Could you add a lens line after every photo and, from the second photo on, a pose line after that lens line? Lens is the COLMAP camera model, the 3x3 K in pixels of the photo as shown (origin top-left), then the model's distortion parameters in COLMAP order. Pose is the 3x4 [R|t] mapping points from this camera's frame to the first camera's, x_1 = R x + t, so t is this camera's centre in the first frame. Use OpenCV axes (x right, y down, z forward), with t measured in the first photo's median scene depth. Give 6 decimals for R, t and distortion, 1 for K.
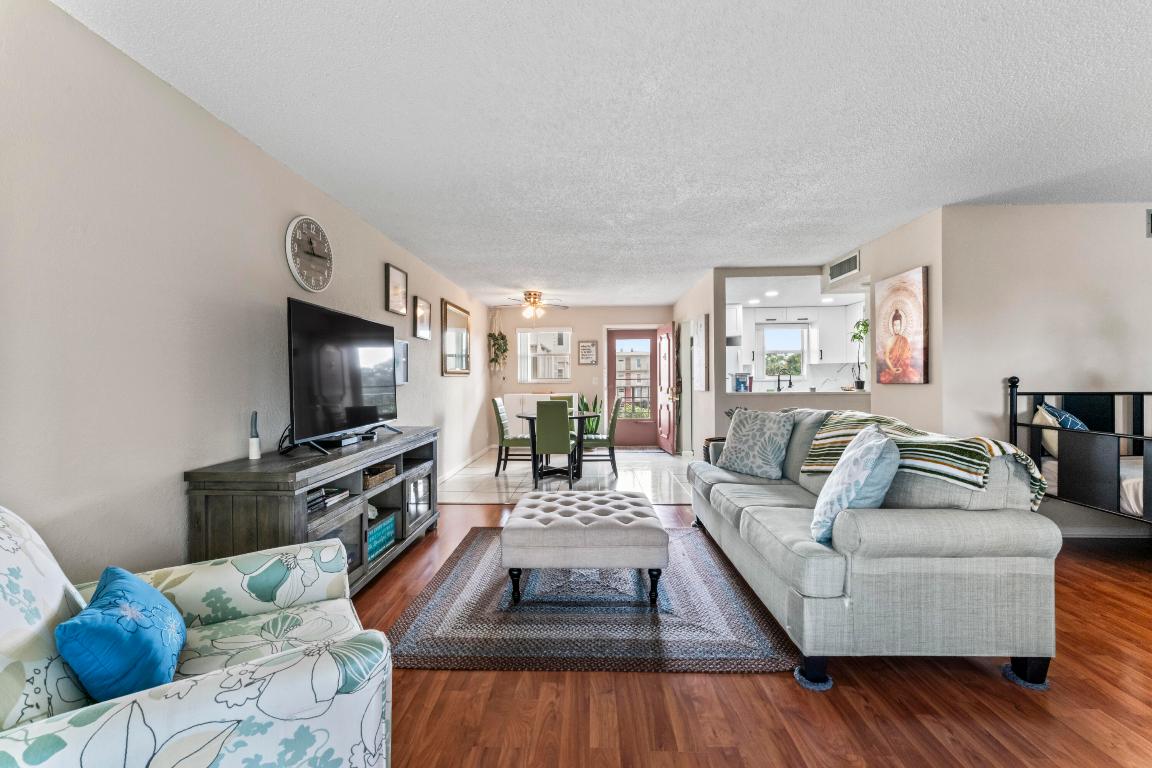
lens RADIAL K [[468.2, 0, 575.8], [0, 468.2, 382.4], [0, 0, 1]] dist [-0.000545, 0.000262]
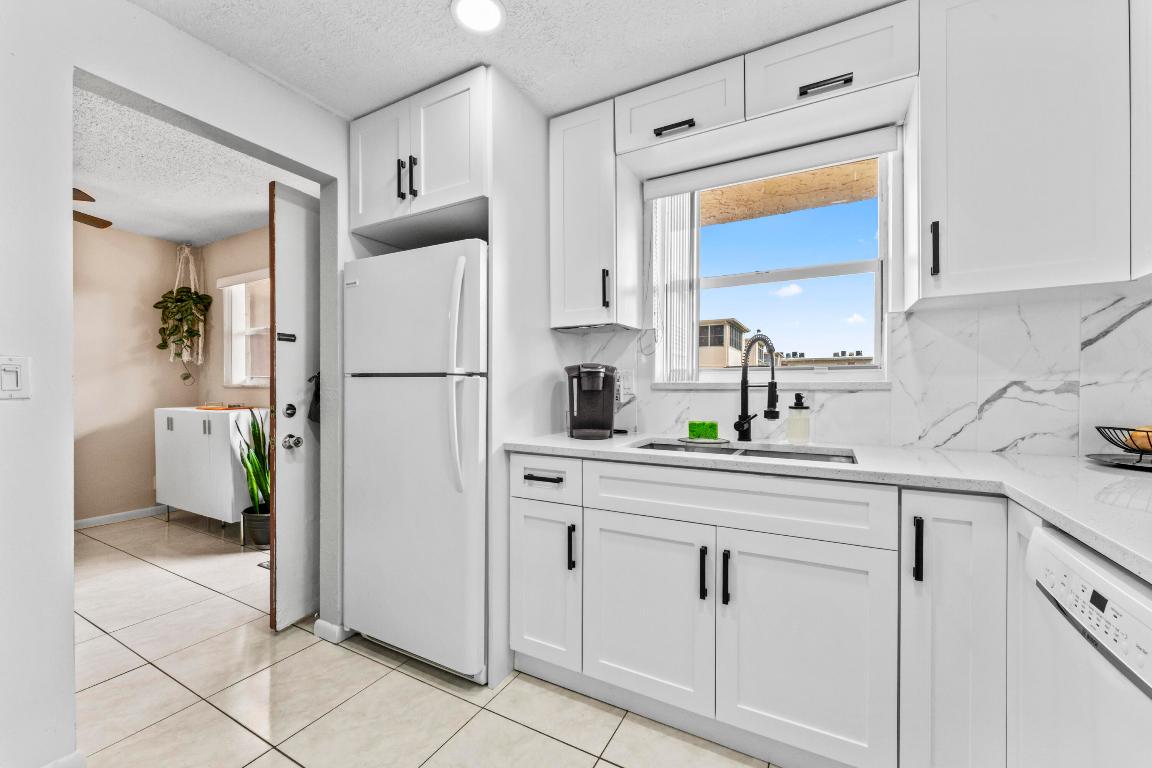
lens RADIAL K [[462.1, 0, 571.3], [0, 462.1, 390.2], [0, 0, 1]] dist [-0.000399, 0.000086]
pose [[0.890725, 0.011389, -0.454399, 1.299175], [-0.012989, 0.999916, -0.000401, -0.003172], [0.454356, 0.006259, 0.890798, 2.094220]]
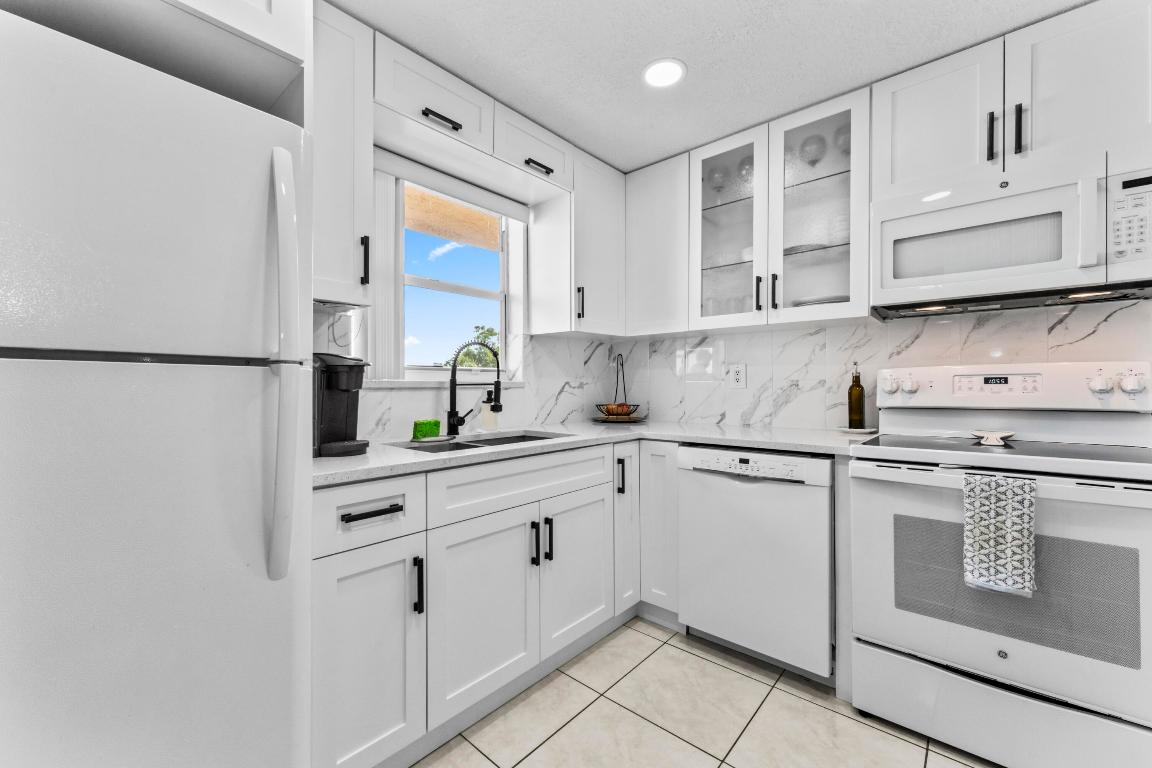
lens RADIAL K [[460.8, 0, 574.6], [0, 460.8, 387.2], [0, 0, 1]] dist [-0.000631, 0.000090]
pose [[0.634282, 0.003614, 0.773093, 0.774868], [0.006780, 0.999925, -0.010237, 0.000386], [-0.773072, 0.011735, 0.634210, 2.195751]]
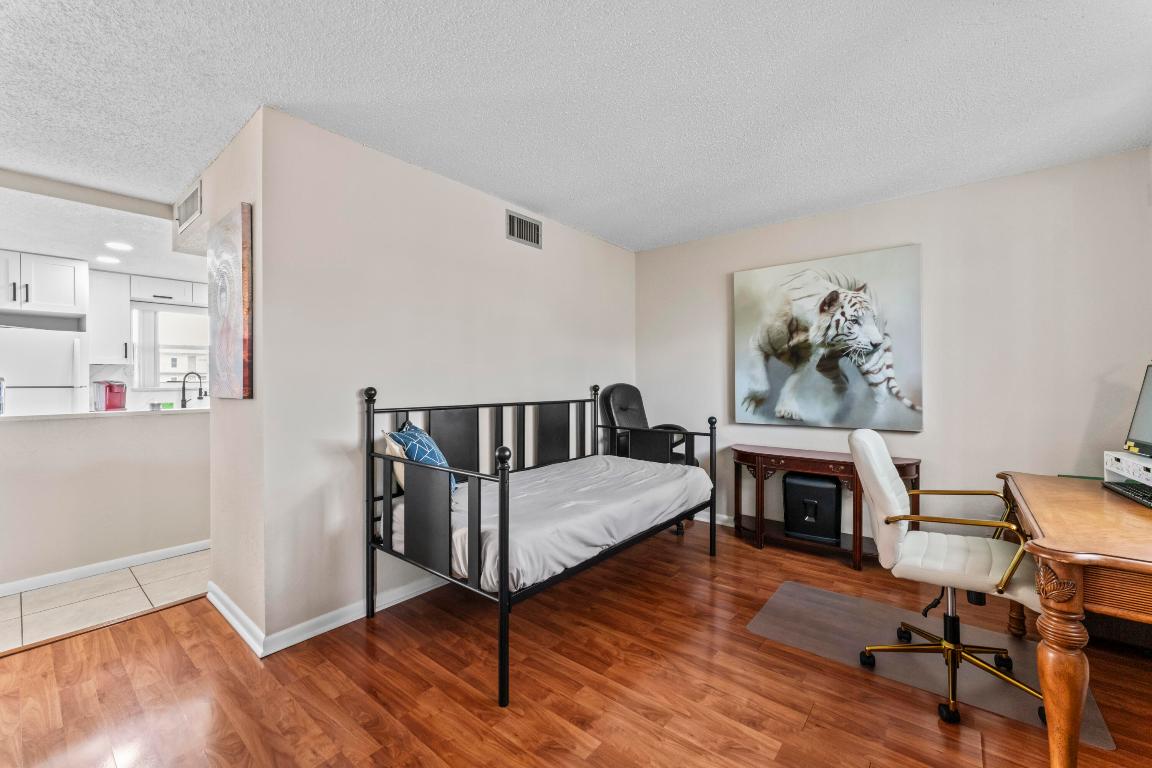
lens RADIAL K [[466.7, 0, 576.0], [0, 466.7, 384.0], [0, 0, 1]] dist [-0.000884, 0.000476]
pose [[0.607945, 0.001049, 0.793979, 0.682737], [0.005407, 0.999970, -0.005461, -0.014043], [-0.793961, 0.007613, 0.607921, 0.393010]]
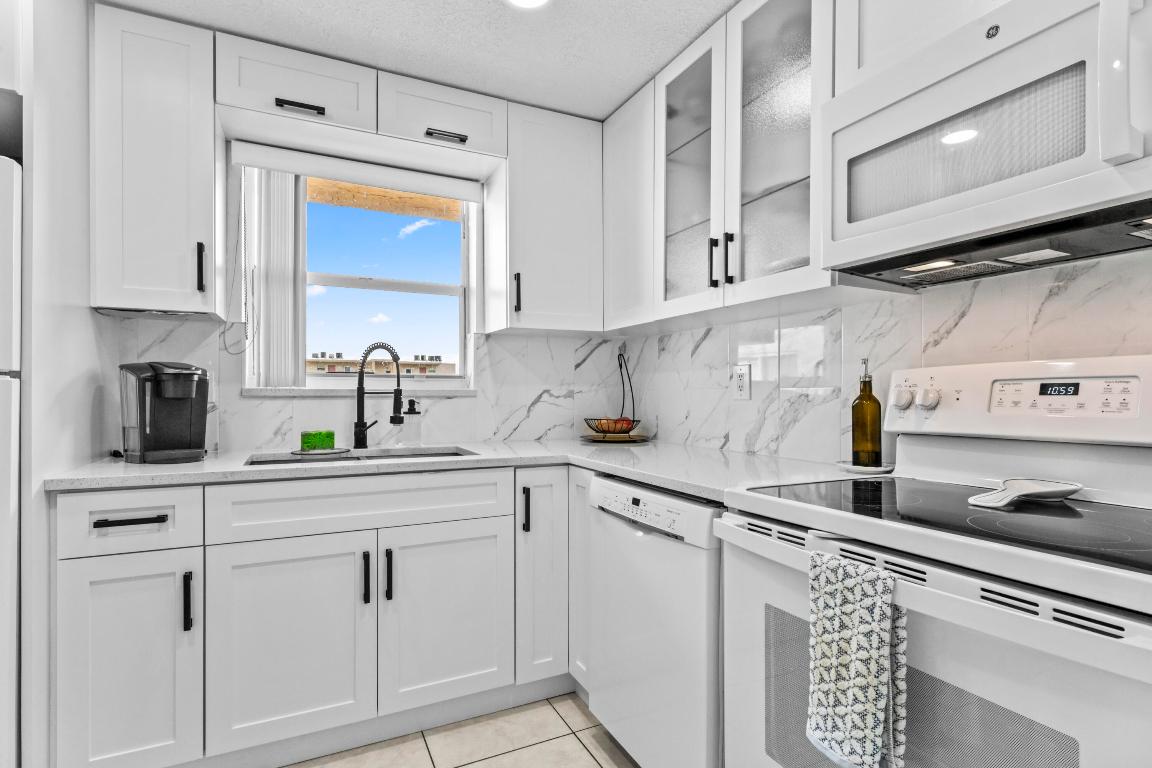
lens RADIAL K [[556.7, 0, 575.1], [0, 556.7, 395.0], [0, 0, 1]] dist [-0.002771, -0.000364]
pose [[0.881534, 0.007927, 0.472053, 1.111973], [-0.002771, 0.999929, -0.011617, -0.001135], [-0.472112, 0.008933, 0.881494, 1.957689]]
